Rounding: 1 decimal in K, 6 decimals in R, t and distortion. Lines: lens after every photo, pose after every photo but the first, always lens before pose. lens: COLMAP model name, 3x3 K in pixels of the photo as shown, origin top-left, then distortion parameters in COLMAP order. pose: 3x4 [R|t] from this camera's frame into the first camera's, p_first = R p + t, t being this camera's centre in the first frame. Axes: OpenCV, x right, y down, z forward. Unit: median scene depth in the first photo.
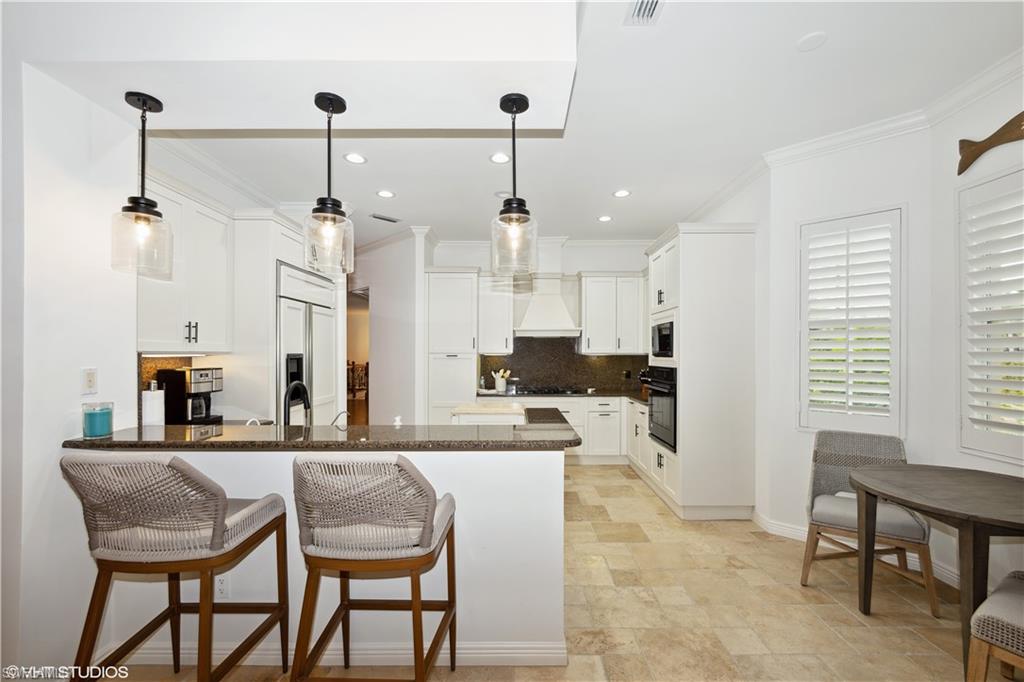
lens RADIAL K [[444.6, 0, 518.0], [0, 444.6, 343.0], [0, 0, 1]] dist [-0.016356, 0.000084]
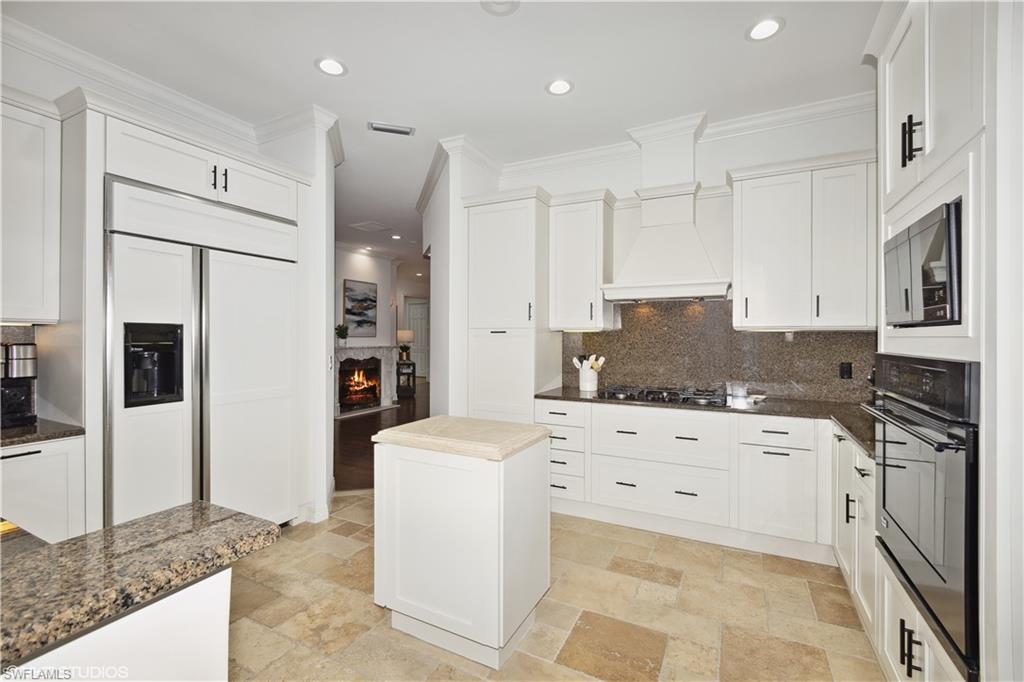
lens RADIAL K [[439.9, 0, 511.5], [0, 439.9, 330.5], [0, 0, 1]] dist [-0.014776, 0.000084]
pose [[0.885450, -0.003831, -0.464719, 0.161043], [0.006483, 0.999971, 0.004108, 0.024130], [0.464690, -0.006650, 0.885449, 0.447875]]
